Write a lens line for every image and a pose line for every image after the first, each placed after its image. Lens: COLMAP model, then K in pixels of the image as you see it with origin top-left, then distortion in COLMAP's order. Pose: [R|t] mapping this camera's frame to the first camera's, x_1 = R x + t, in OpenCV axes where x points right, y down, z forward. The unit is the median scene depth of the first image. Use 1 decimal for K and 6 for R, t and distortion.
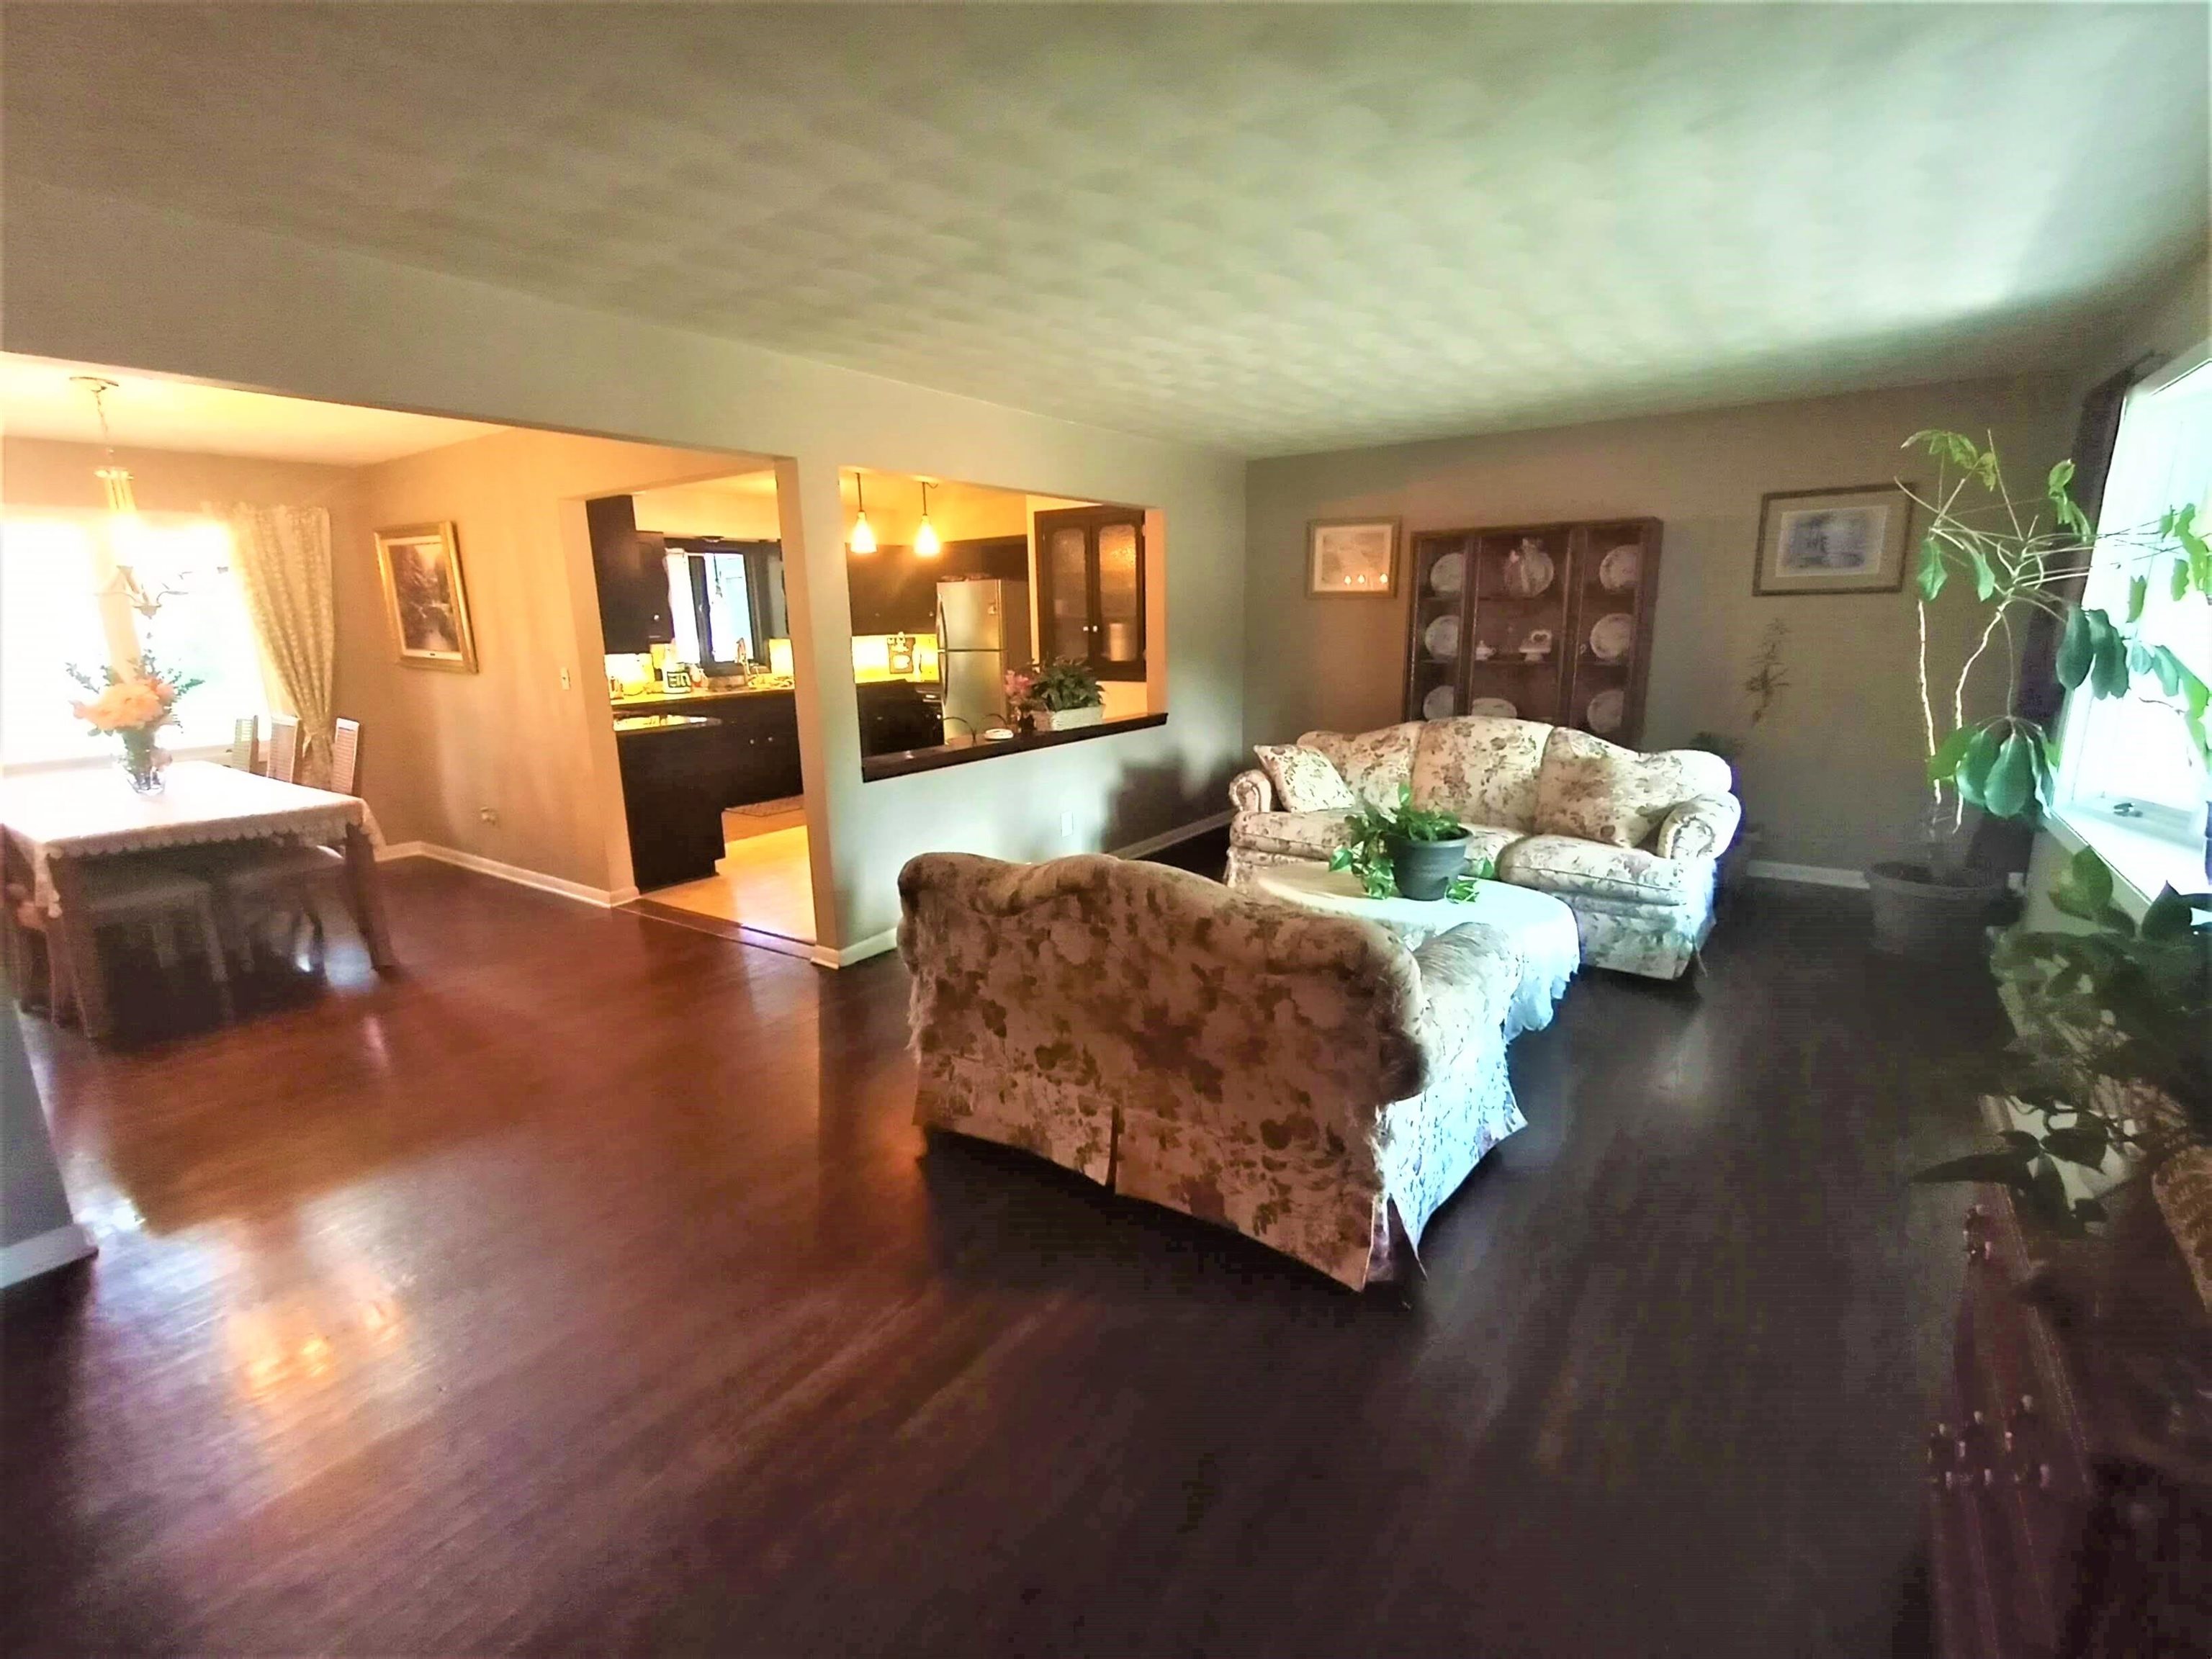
lens RADIAL K [[996.7, 0, 1114.9], [0, 996.7, 827.3], [0, 0, 1]] dist [0.004953, 0.000471]
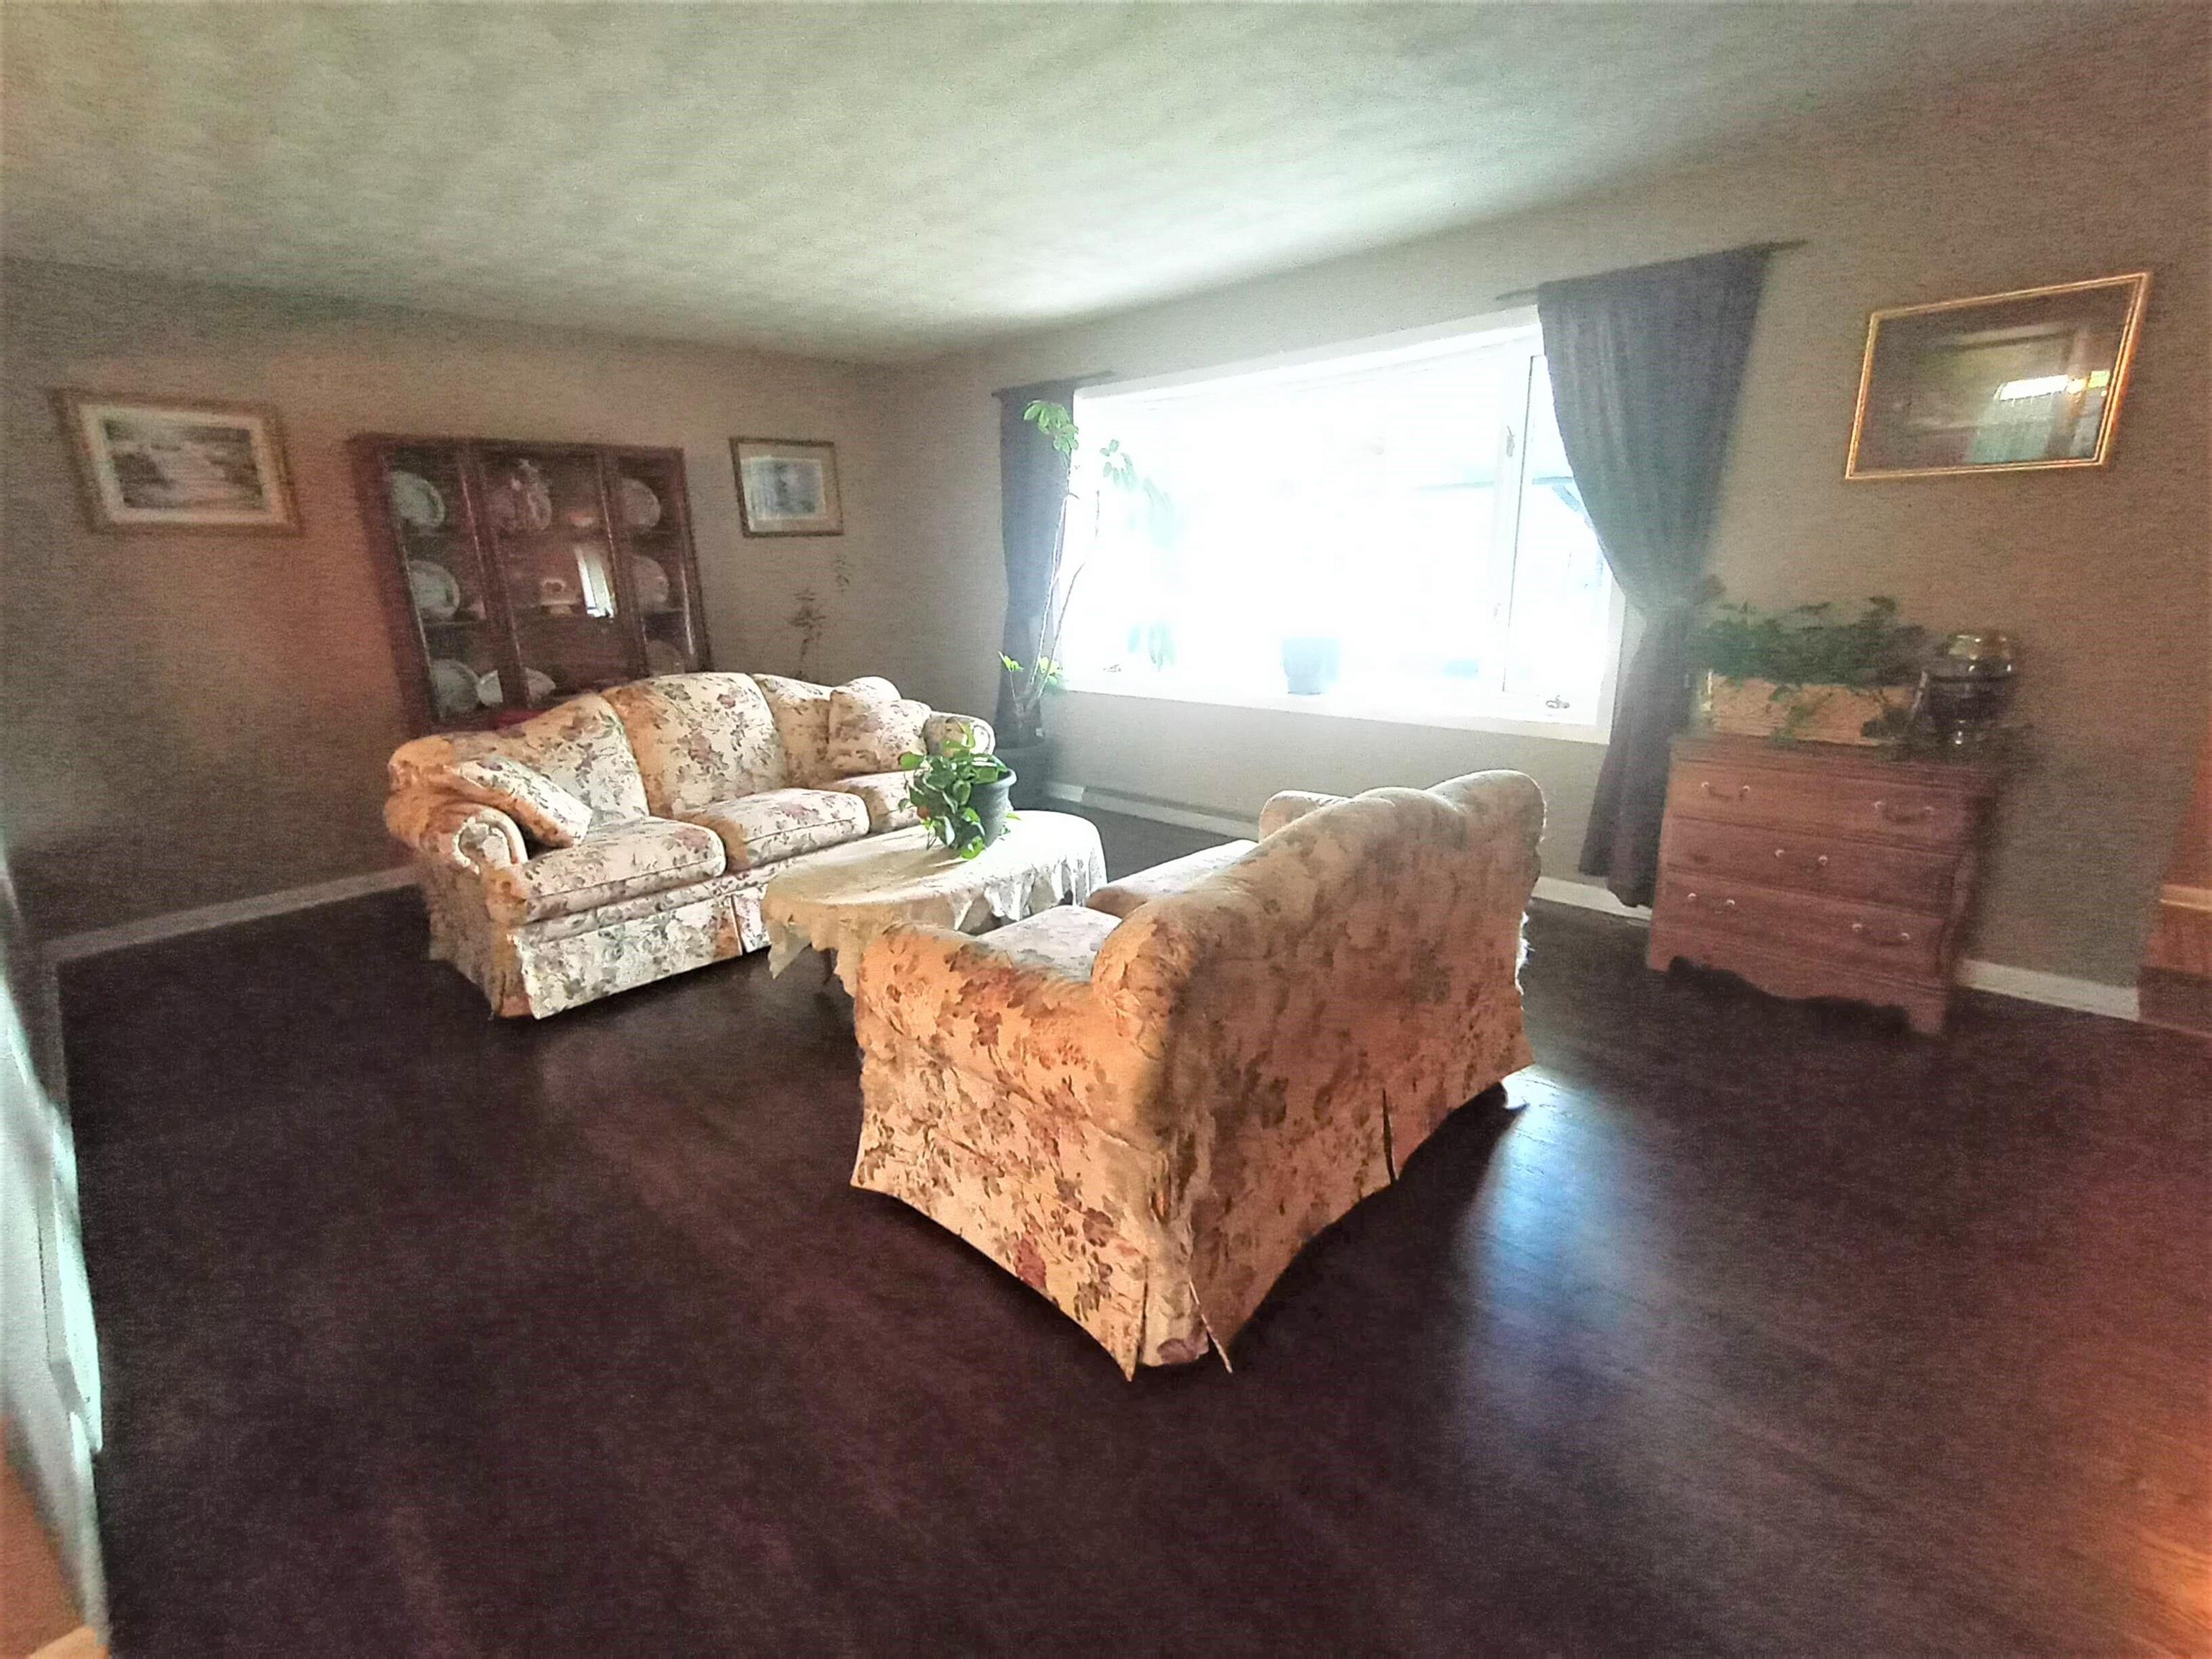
lens RADIAL K [[996.7, 0, 1116.6], [0, 996.7, 831.8], [0, 0, 1]] dist [0.004953, 0.000471]
pose [[0.150085, -0.257908, 0.954441, -0.382374], [0.237660, 0.946481, 0.218385, -0.079058], [-0.959683, 0.194056, 0.203347, 0.492224]]
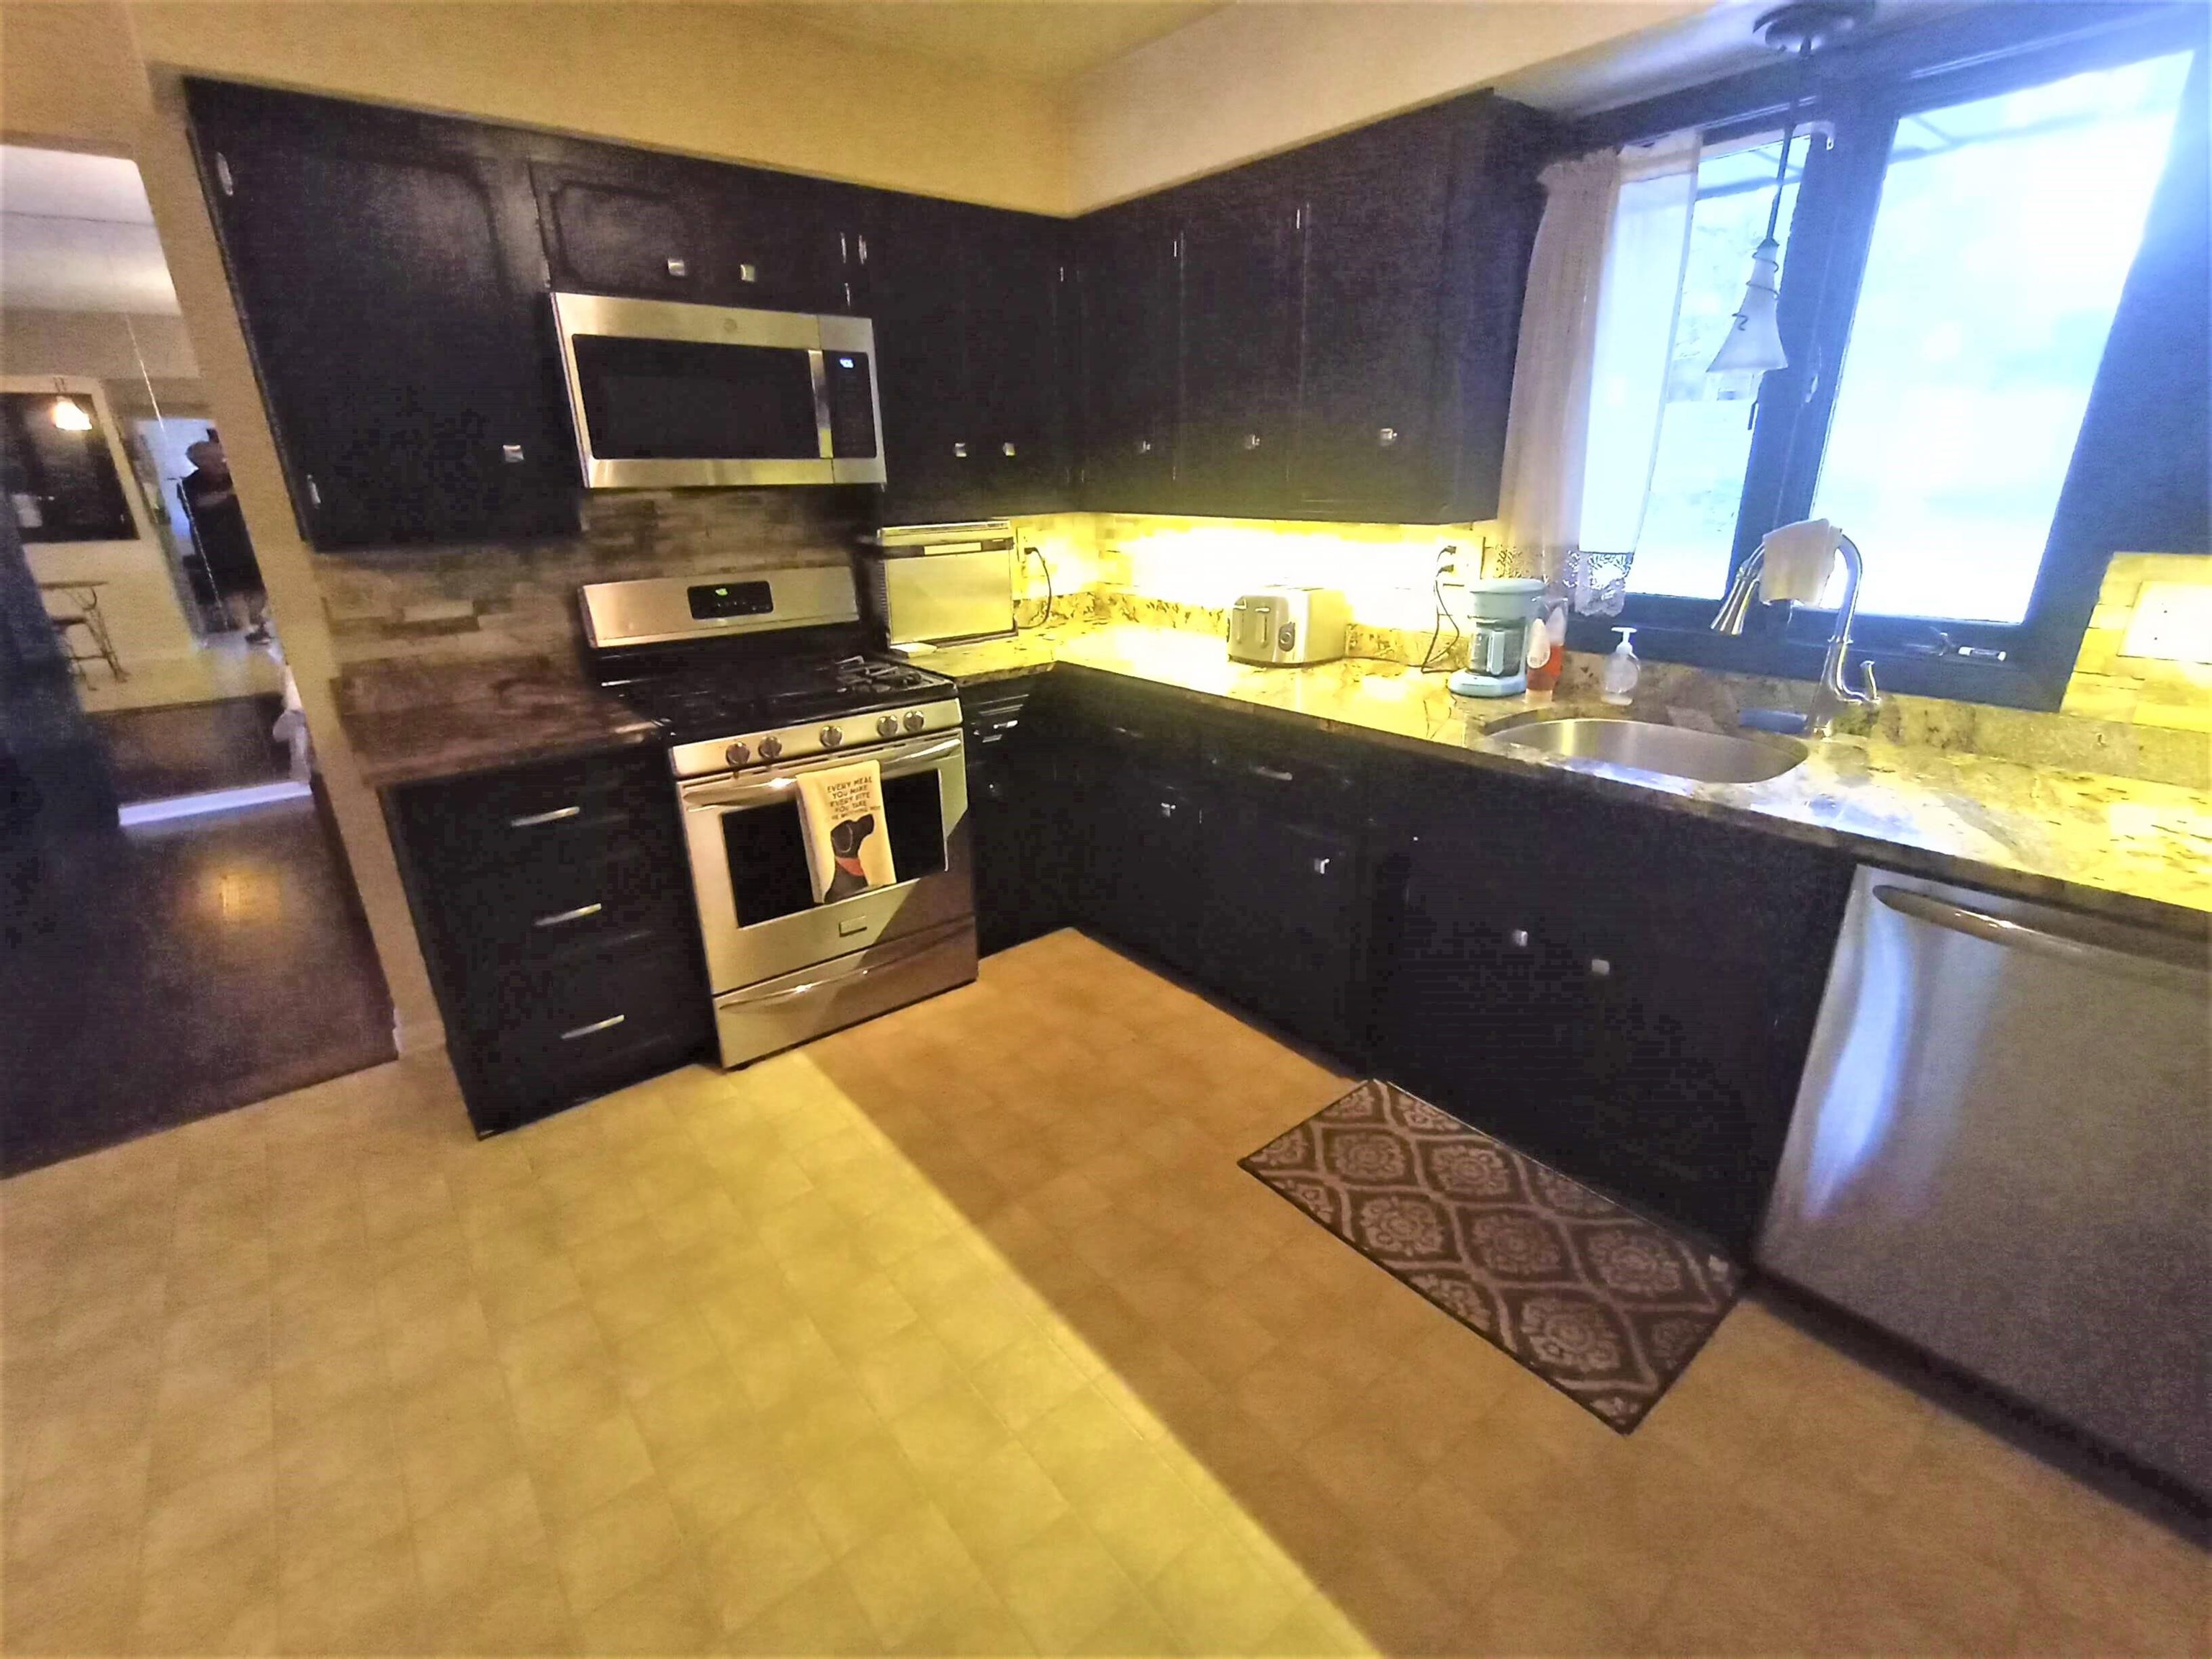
lens RADIAL K [[996.7, 0, 1100.2], [0, 996.7, 824.9], [0, 0, 1]] dist [0.004953, 0.000471]
pose [[-0.267999, 0.350806, -0.897280, -0.177627], [-0.181882, 0.896179, 0.404700, -0.305317], [0.946095, 0.271658, -0.176369, 1.455276]]
